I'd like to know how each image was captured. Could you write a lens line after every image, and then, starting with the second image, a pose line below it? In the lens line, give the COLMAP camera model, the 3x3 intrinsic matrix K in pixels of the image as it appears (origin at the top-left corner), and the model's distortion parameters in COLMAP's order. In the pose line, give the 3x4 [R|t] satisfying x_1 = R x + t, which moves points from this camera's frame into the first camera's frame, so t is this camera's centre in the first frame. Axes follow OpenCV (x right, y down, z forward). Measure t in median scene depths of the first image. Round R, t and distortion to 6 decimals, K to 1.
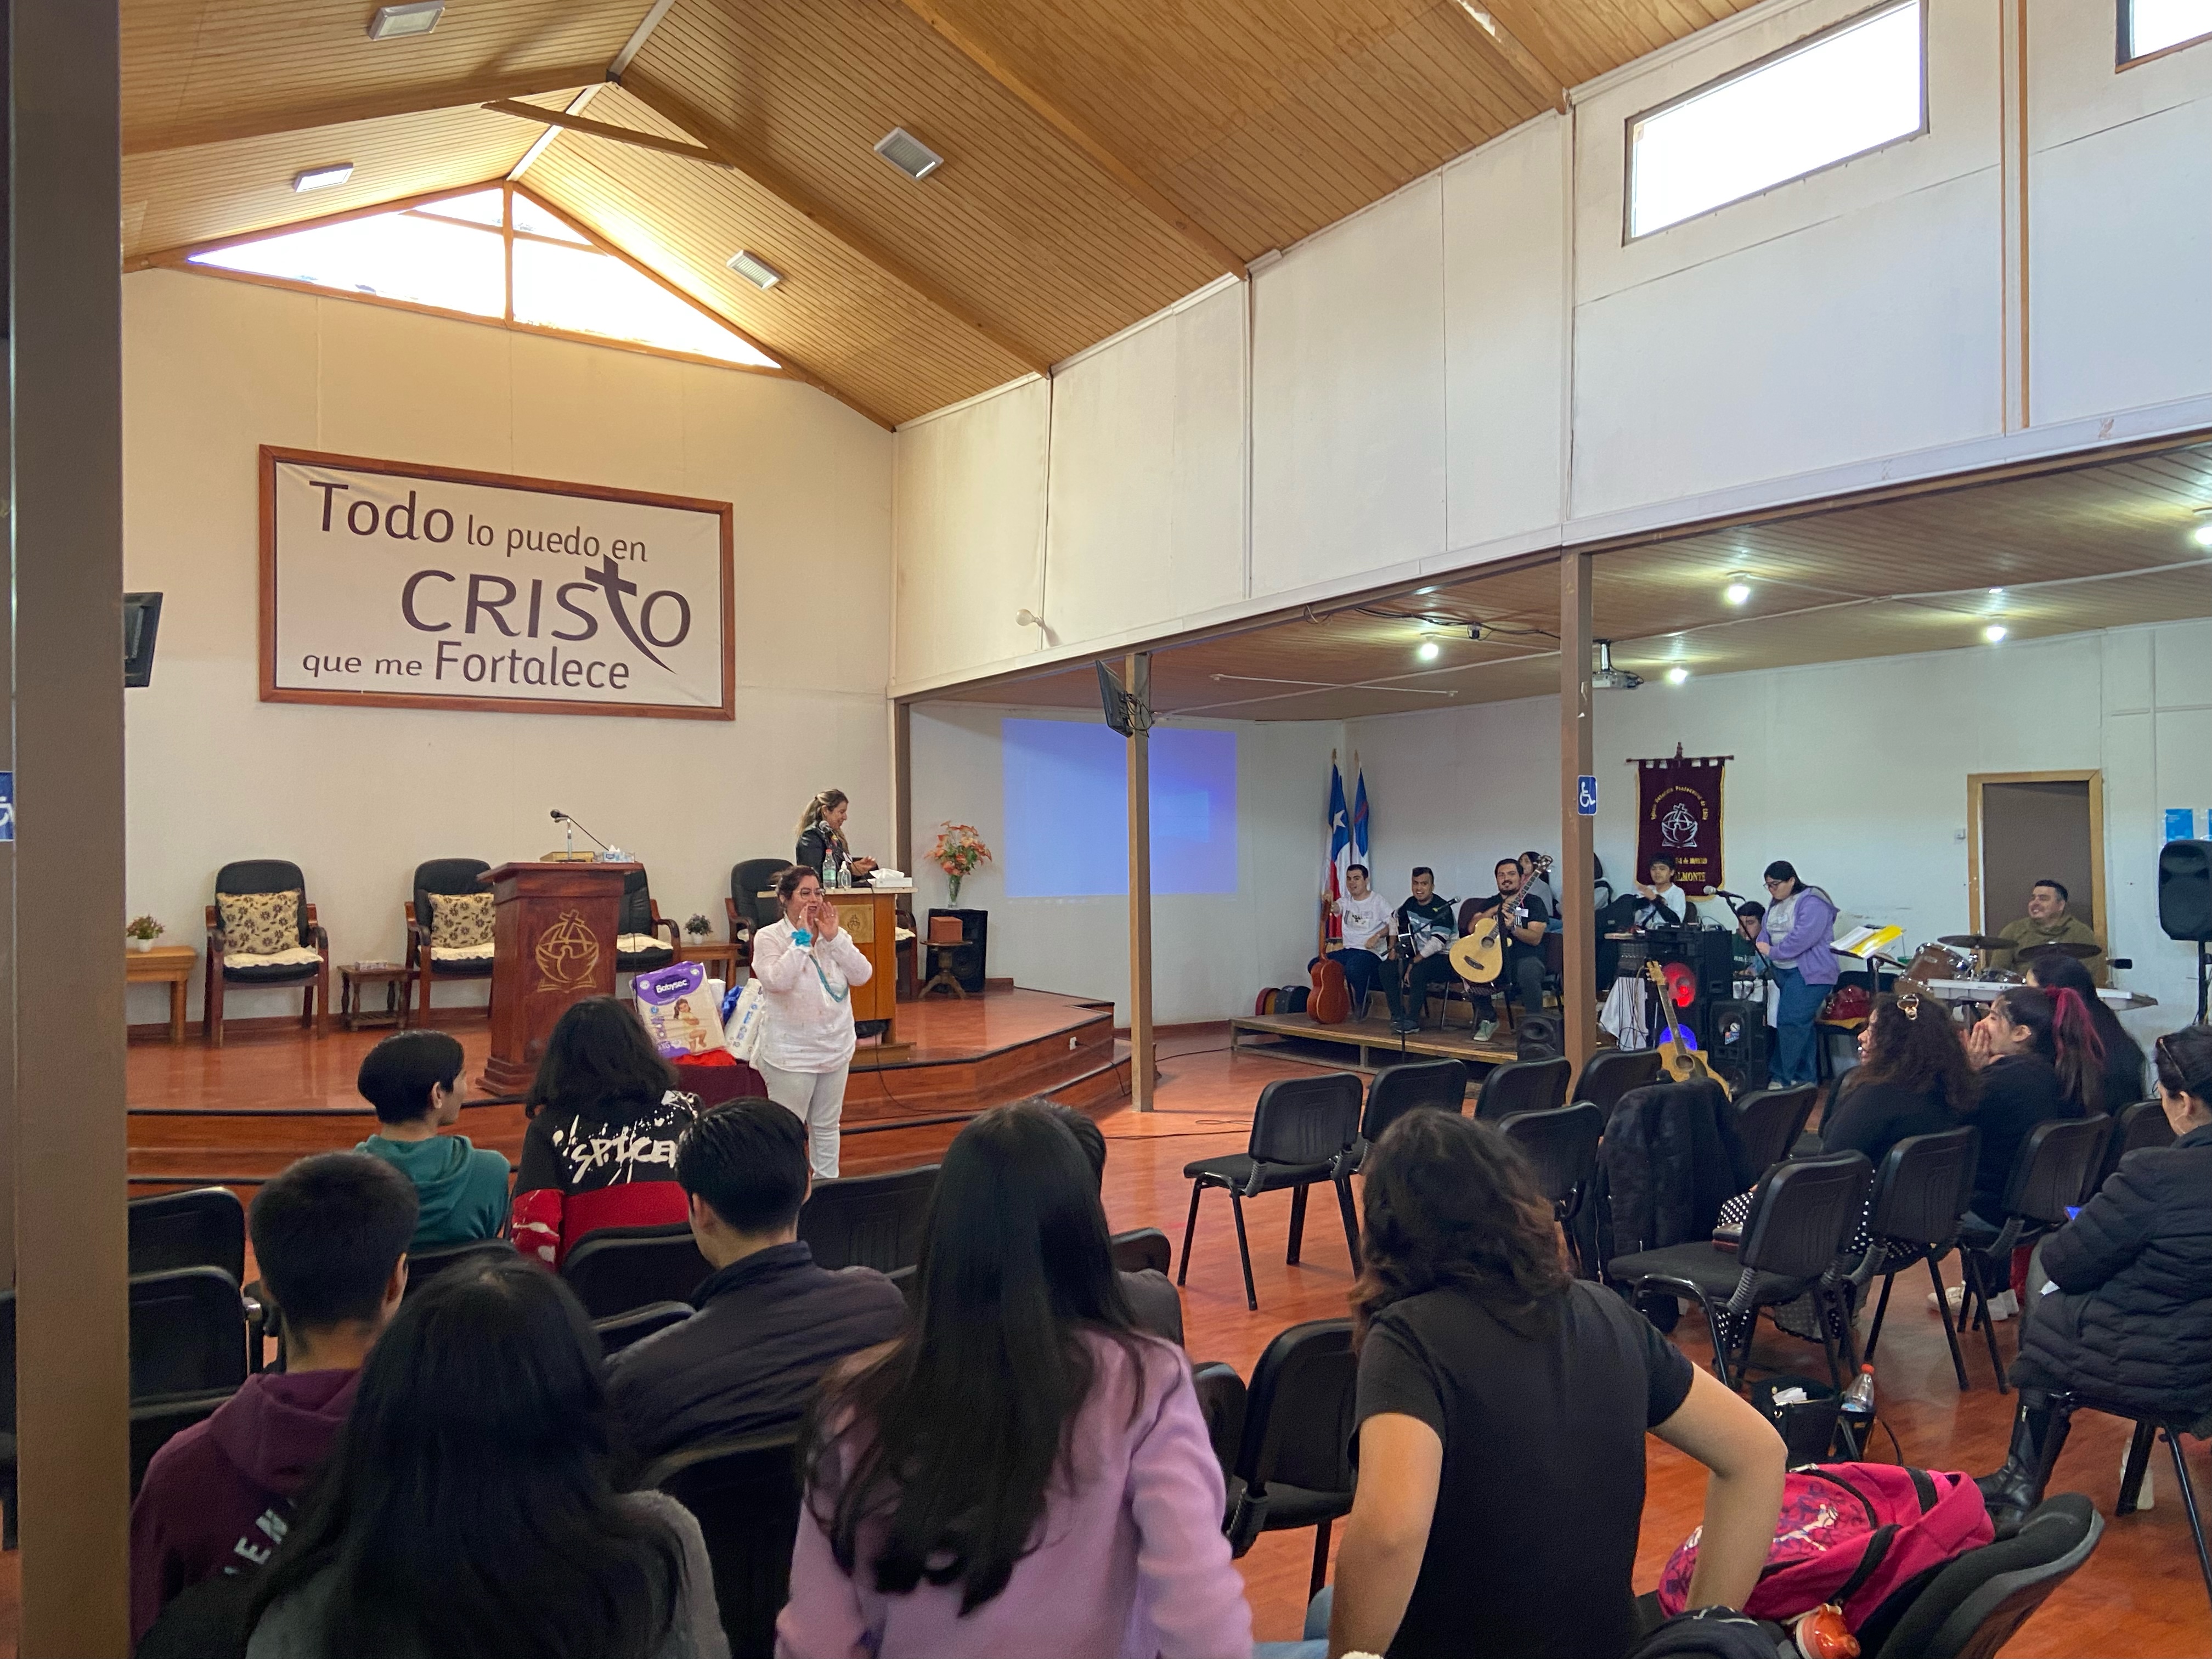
lens RADIAL K [[1691.0, 0, 1099.8], [0, 1691.0, 801.6], [0, 0, 1]] dist [0.100422, -0.003744]
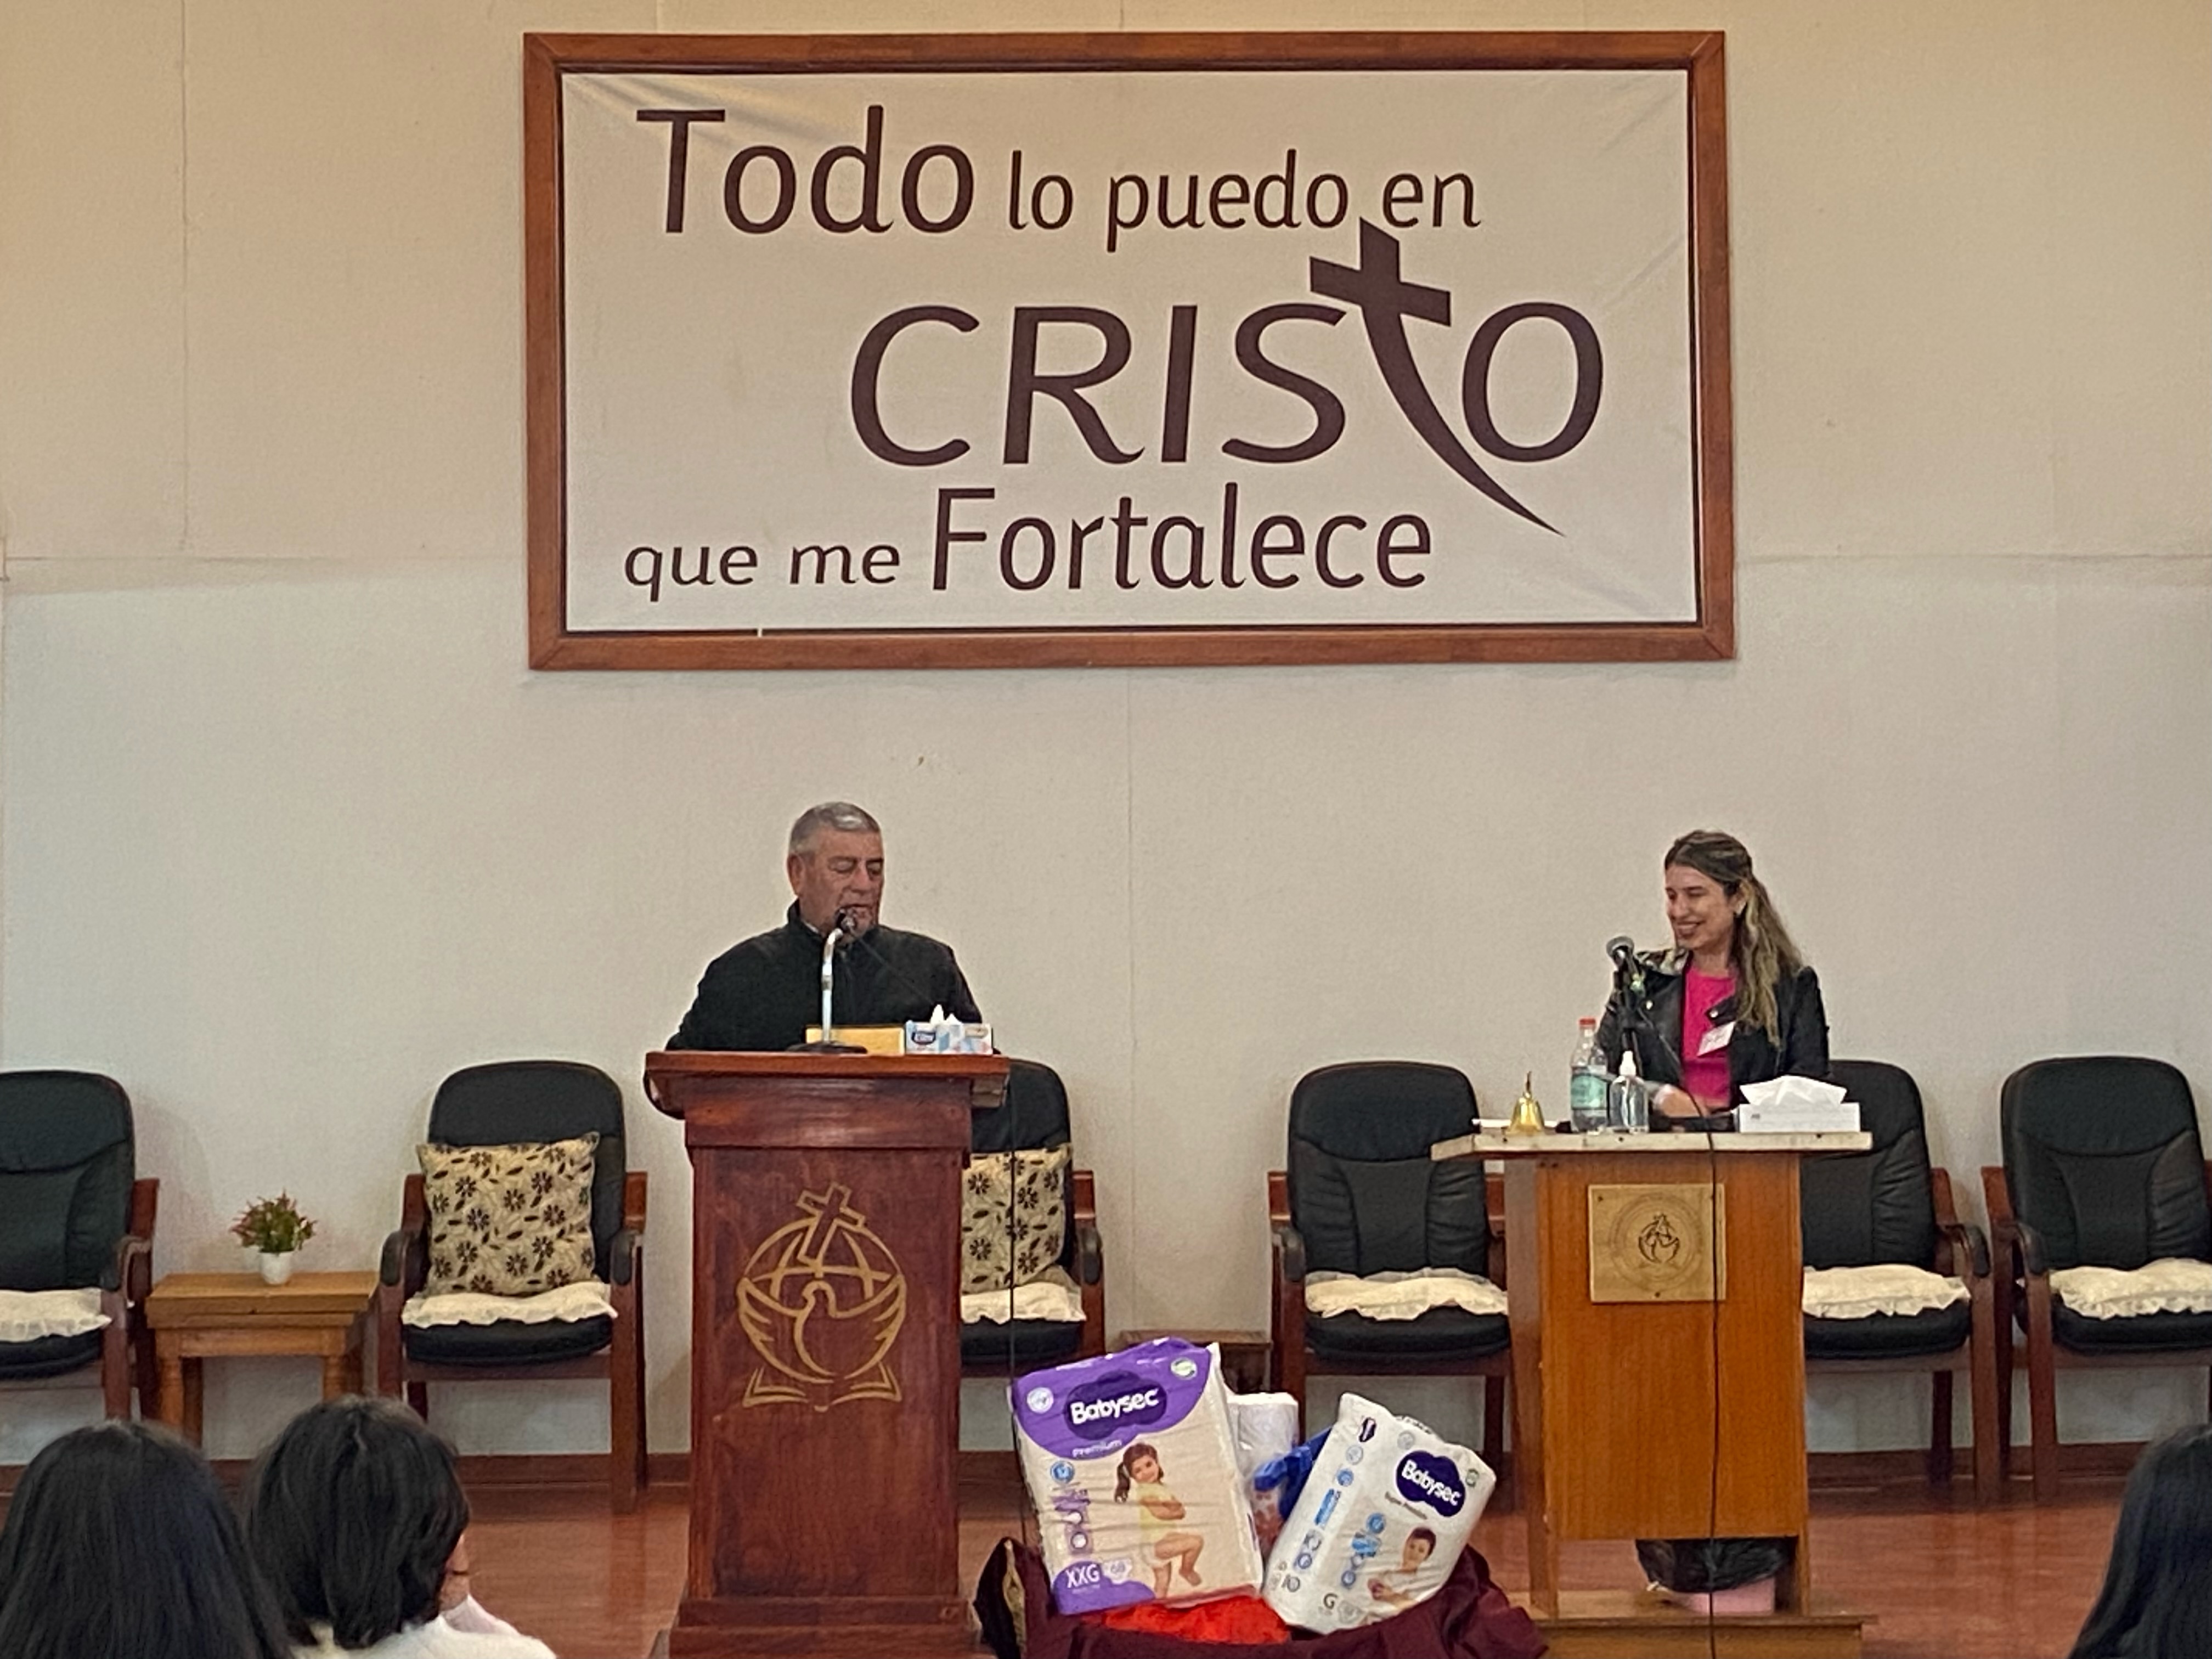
lens RADIAL K [[4783.5, 0, 1106.0], [0, 4783.5, 829.5], [0, 0, 1]] dist [0.194775, -0.029242]
pose [[0.849158, -0.030937, -0.527232, 0.203565], [0.019608, 0.999441, -0.027065, 0.011644], [0.527775, 0.012644, 0.849290, 0.112570]]
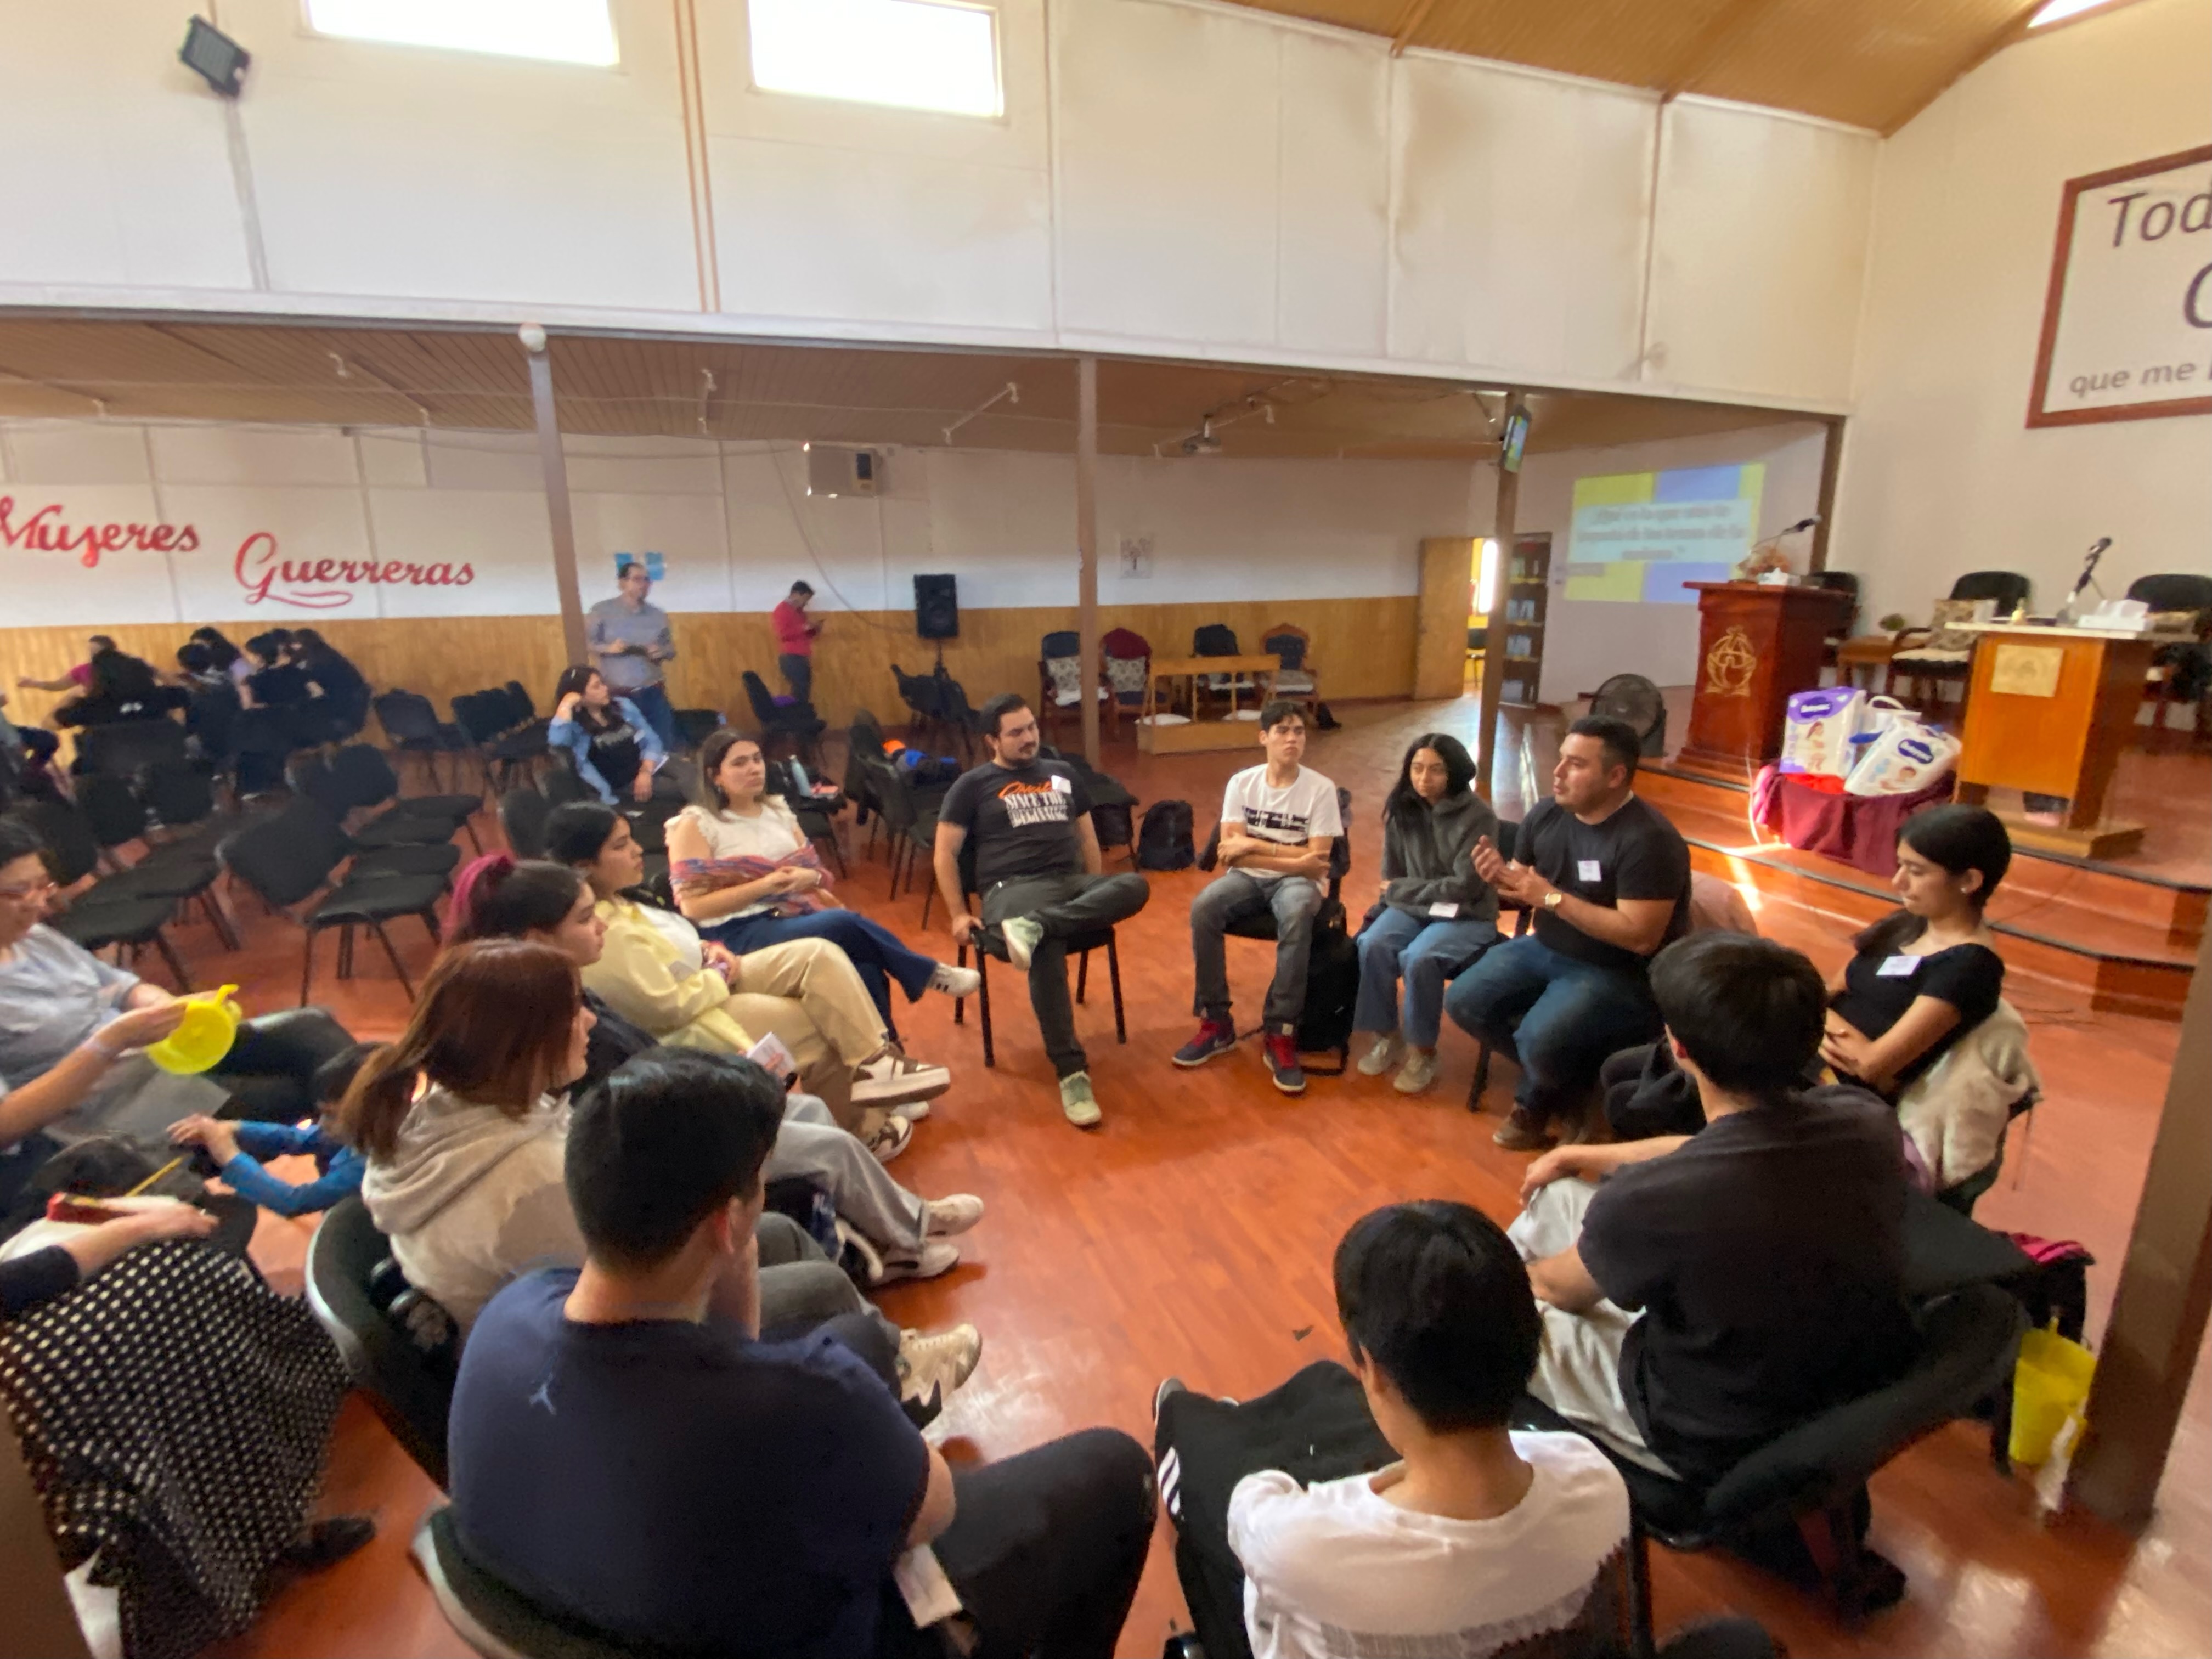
lens RADIAL K [[1067.8, 0, 1106.0], [0, 1067.8, 829.5], [0, 0, 1]] dist [0.038177, -0.030544]
pose [[-0.222561, 0.245402, -0.943528, 0.357784], [0.035260, 0.969194, 0.243760, 0.003476], [0.974281, 0.020983, -0.224357, 0.537588]]
